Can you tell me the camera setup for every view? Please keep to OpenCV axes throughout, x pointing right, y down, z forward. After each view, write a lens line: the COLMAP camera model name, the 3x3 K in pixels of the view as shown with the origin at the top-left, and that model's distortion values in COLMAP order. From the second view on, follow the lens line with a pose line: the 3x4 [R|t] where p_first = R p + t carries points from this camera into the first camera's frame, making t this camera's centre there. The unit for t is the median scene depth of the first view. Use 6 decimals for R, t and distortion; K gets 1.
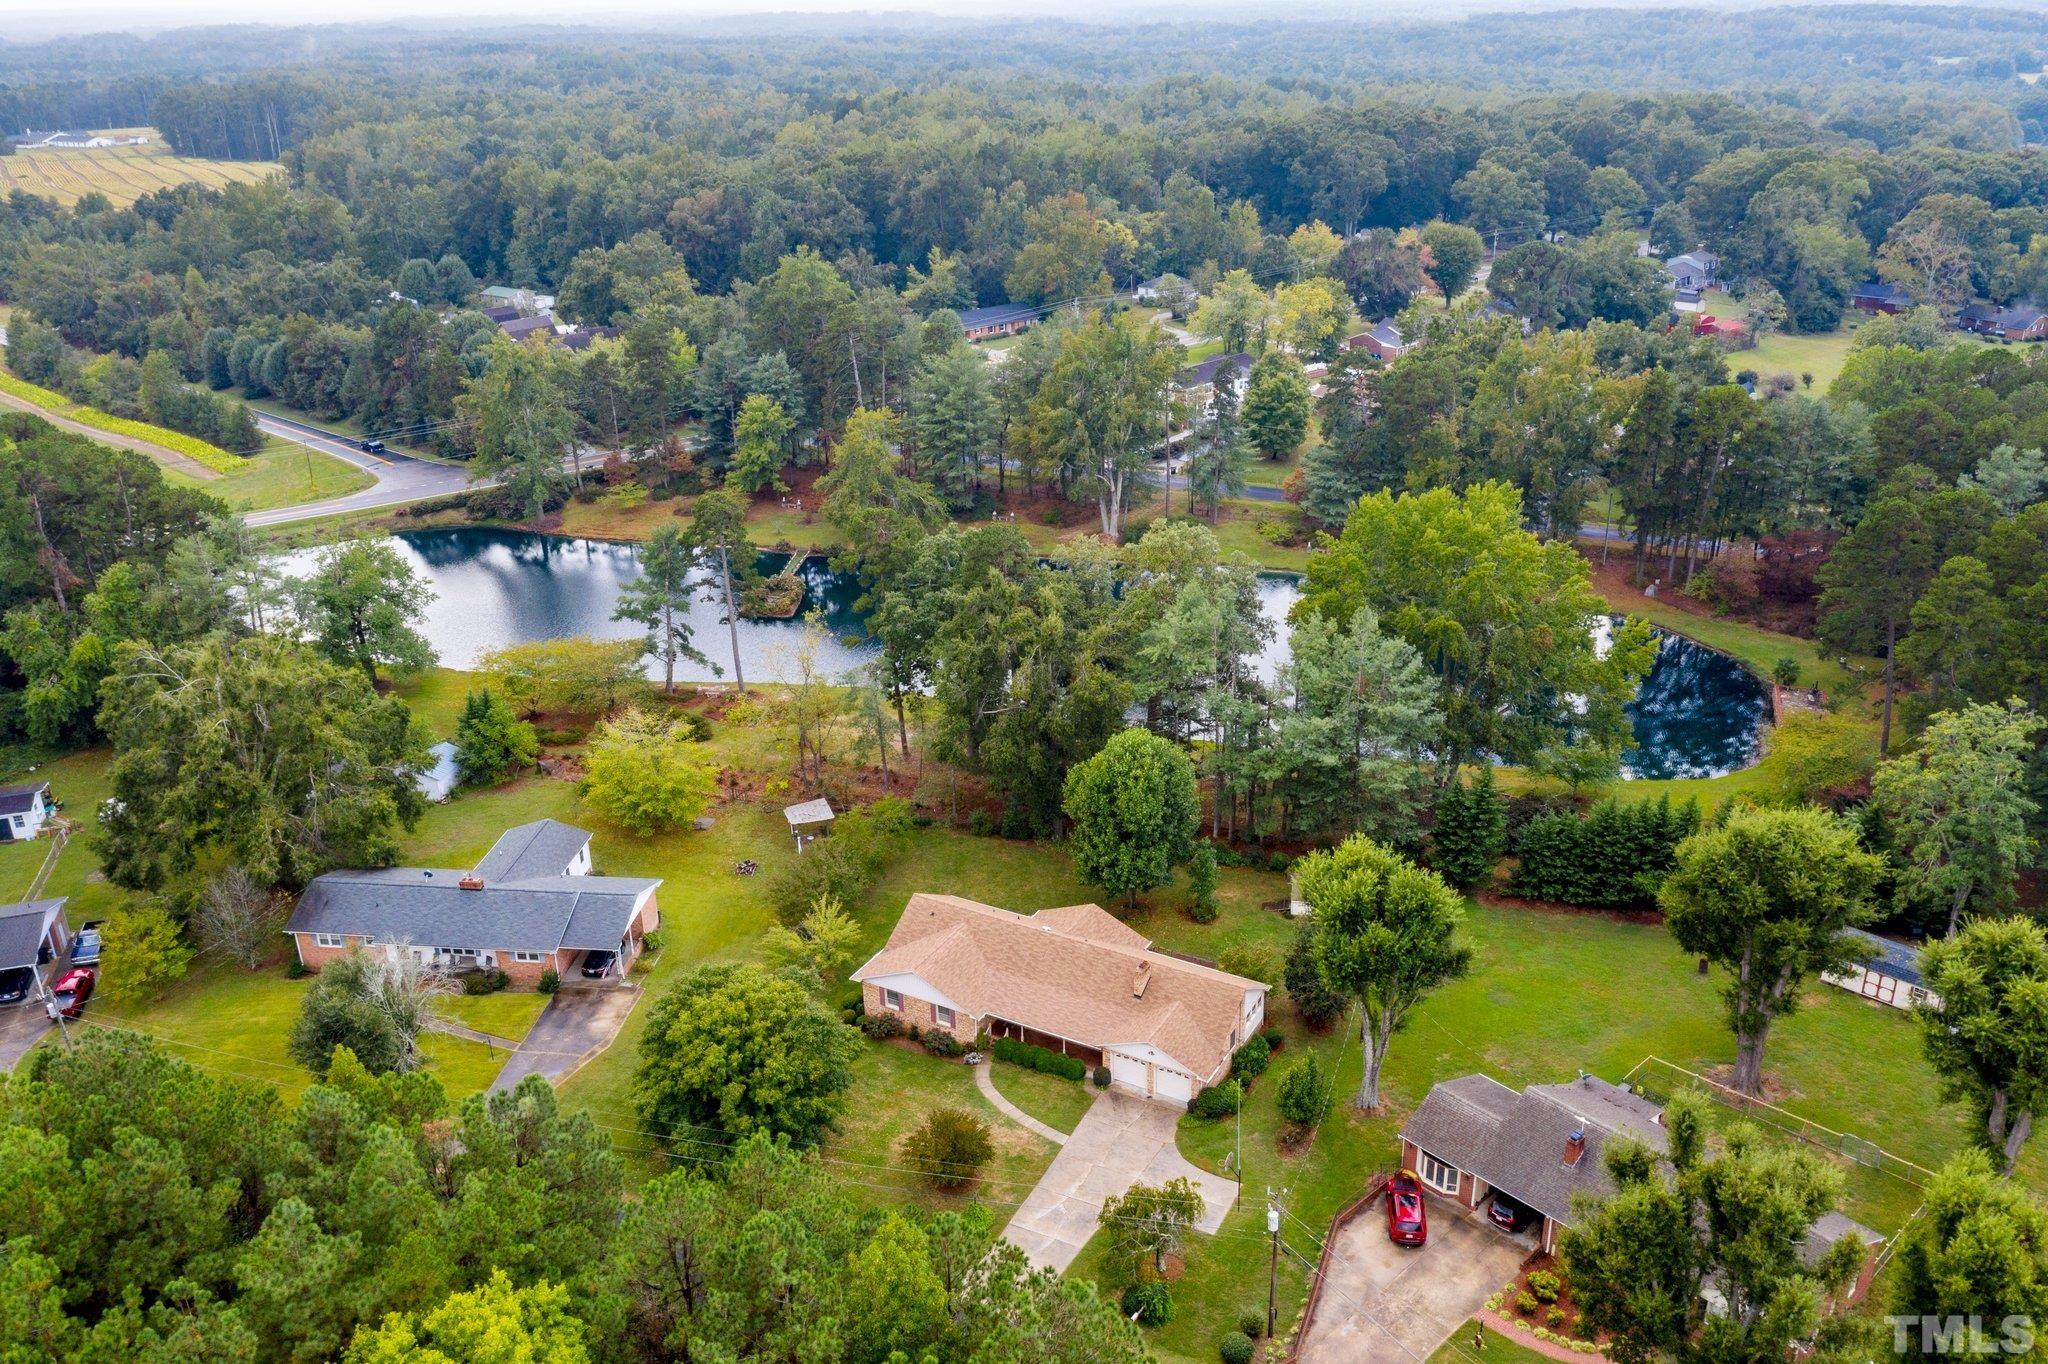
lens RADIAL K [[1613.9, 0, 1063.0], [0, 1613.9, 635.2], [0, 0, 1]] dist [-0.011202, 0.008495]
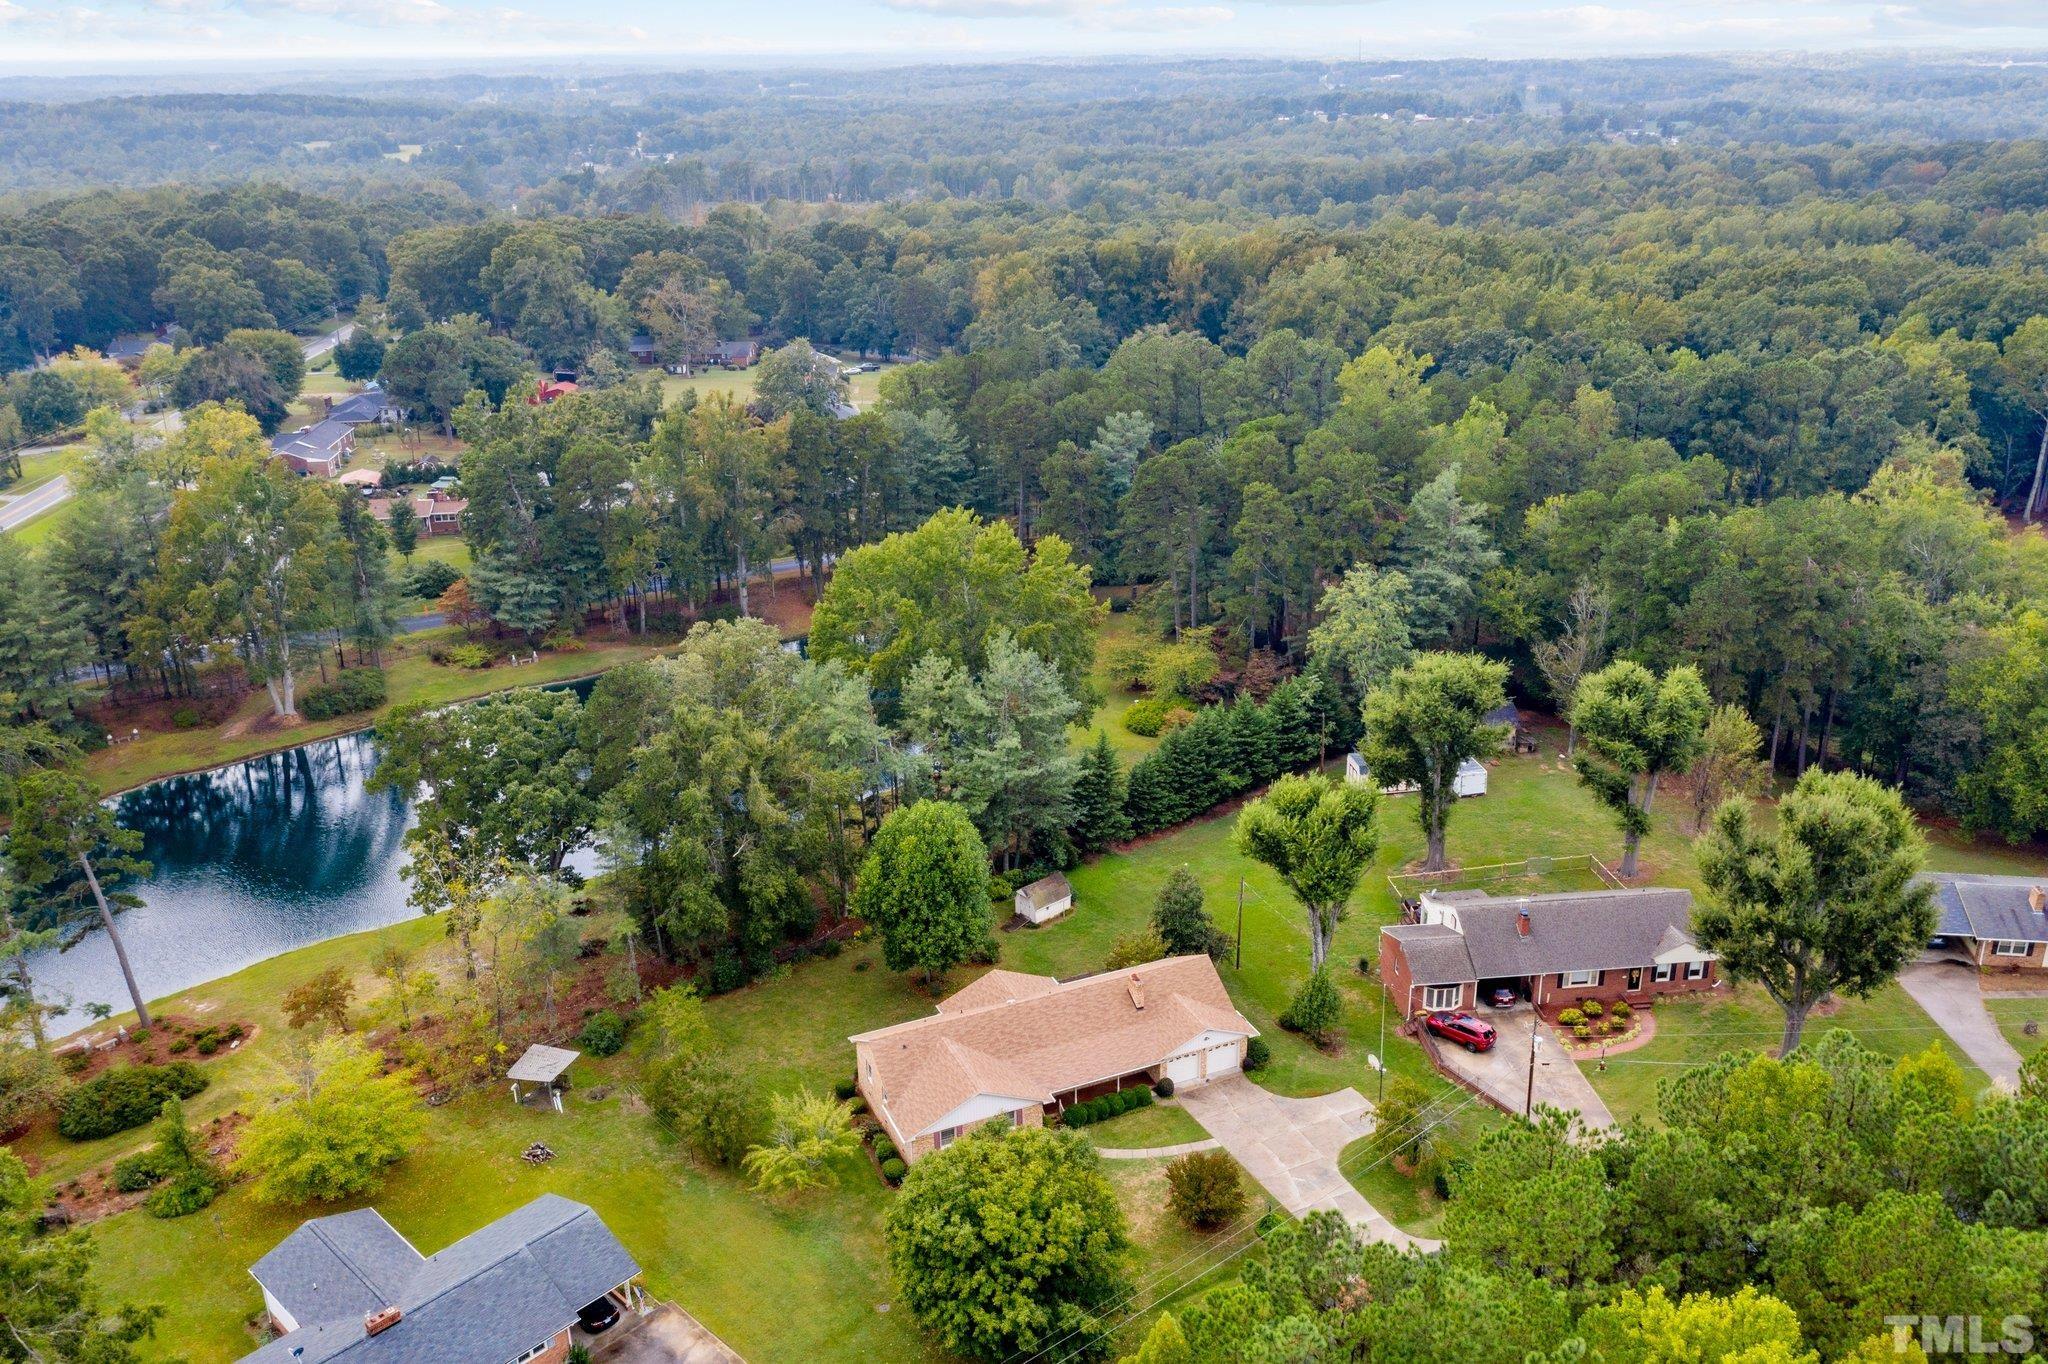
lens RADIAL K [[1613.9, 0, 1063.0], [0, 1613.9, 635.2], [0, 0, 1]] dist [-0.011202, 0.008495]
pose [[0.613528, -0.263916, 0.744266, -0.630508], [0.299208, 0.949916, 0.090190, -0.105421], [-0.730793, 0.167356, 0.661766, 0.267566]]
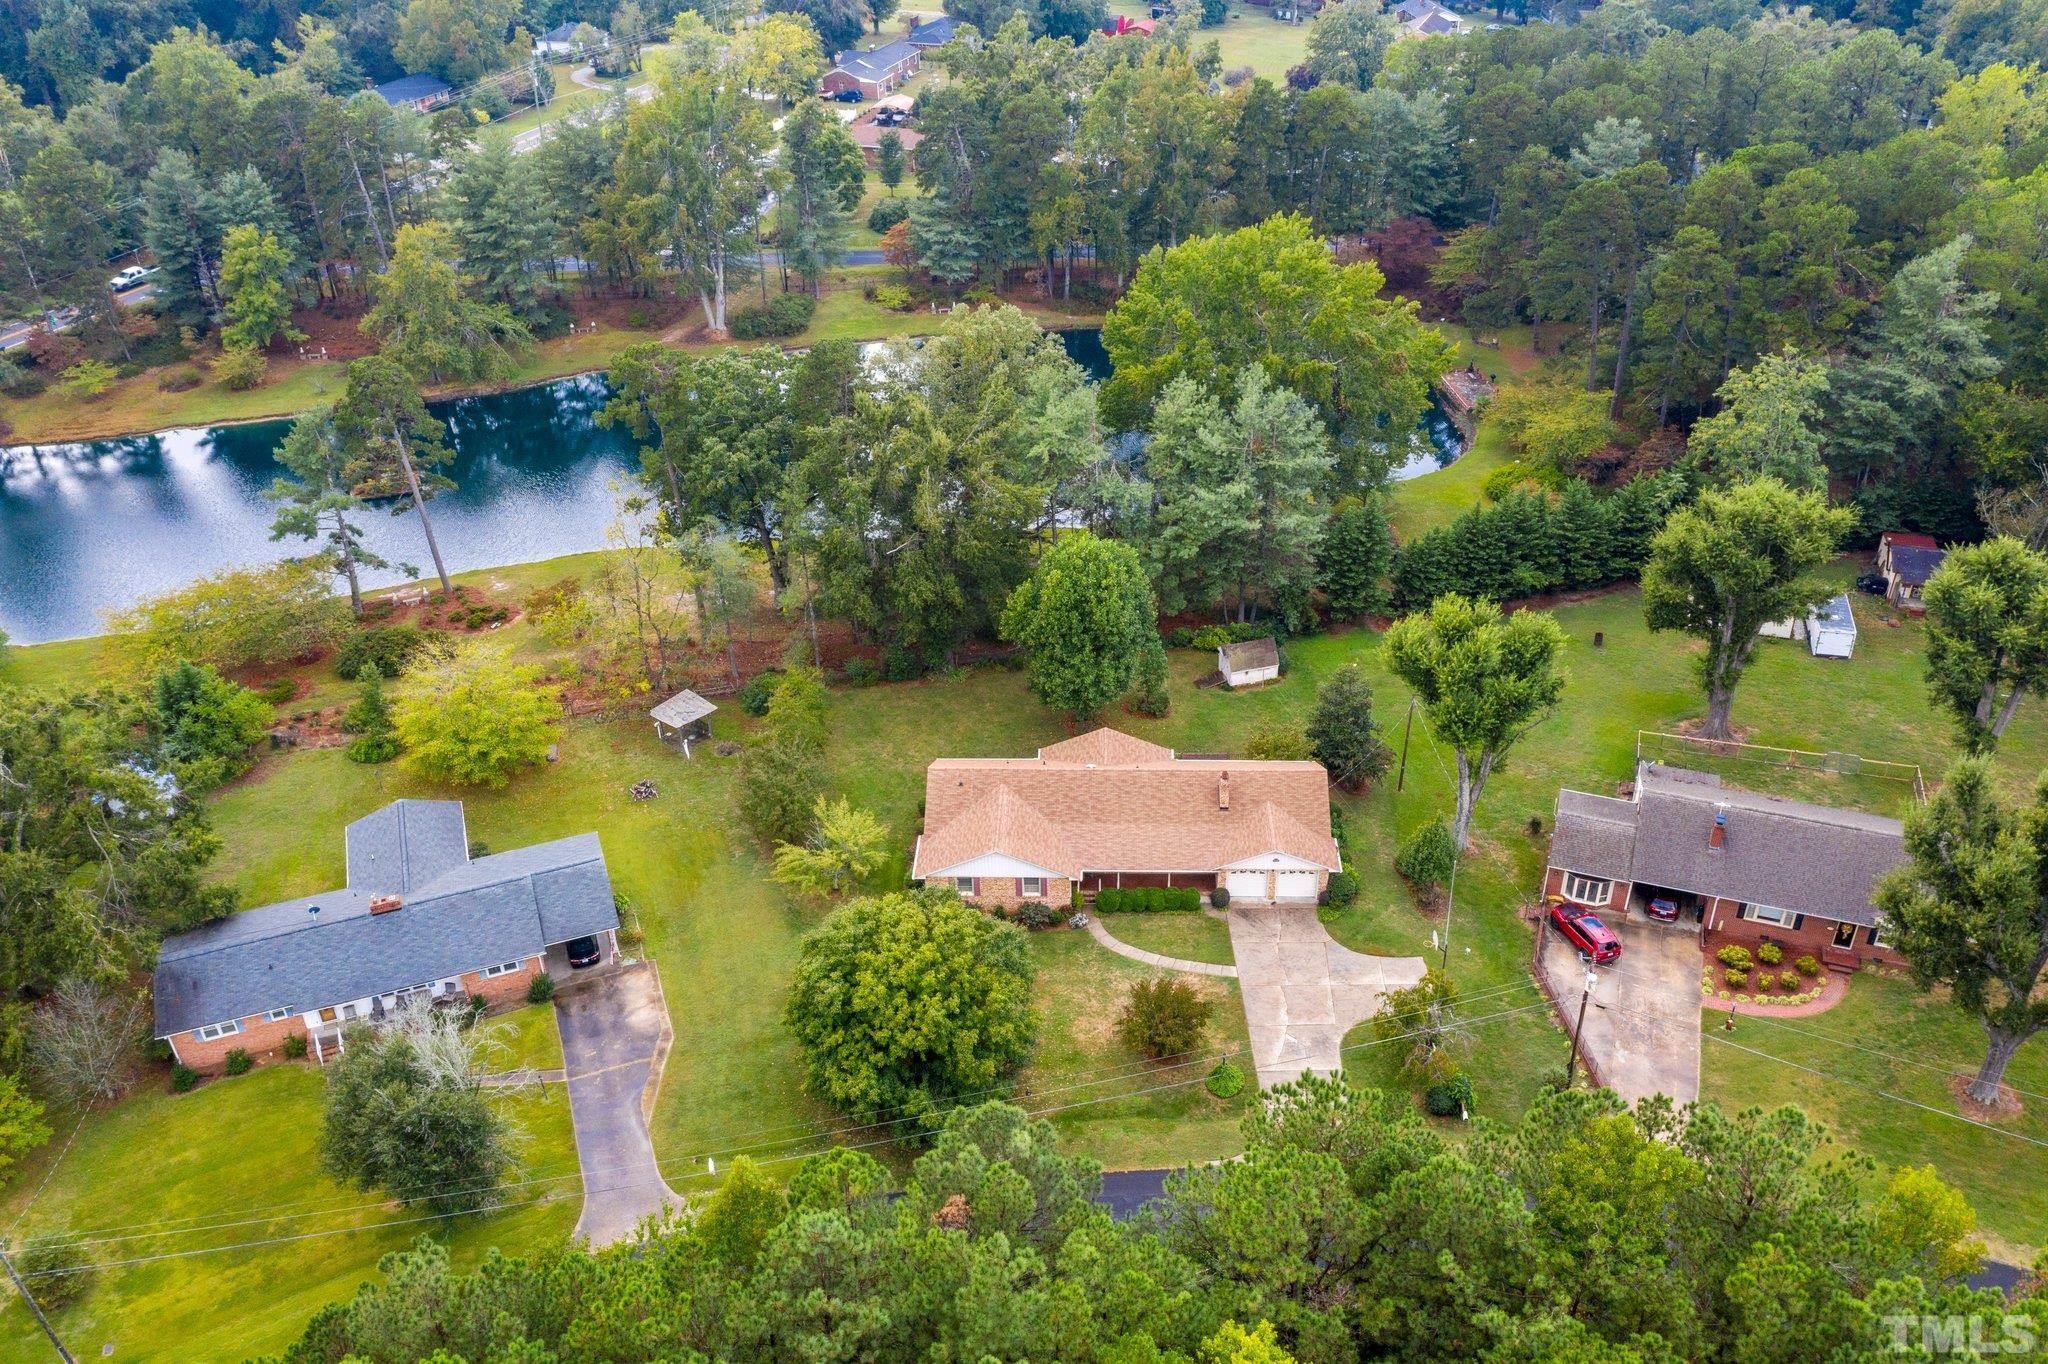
lens RADIAL K [[1613.9, 0, 1063.0], [0, 1613.9, 635.2], [0, 0, 1]] dist [-0.011202, 0.008495]
pose [[0.894156, -0.234240, 0.381598, -0.342167], [0.171302, 0.966368, 0.191802, -0.068740], [-0.413692, -0.106132, 0.904209, 0.162258]]
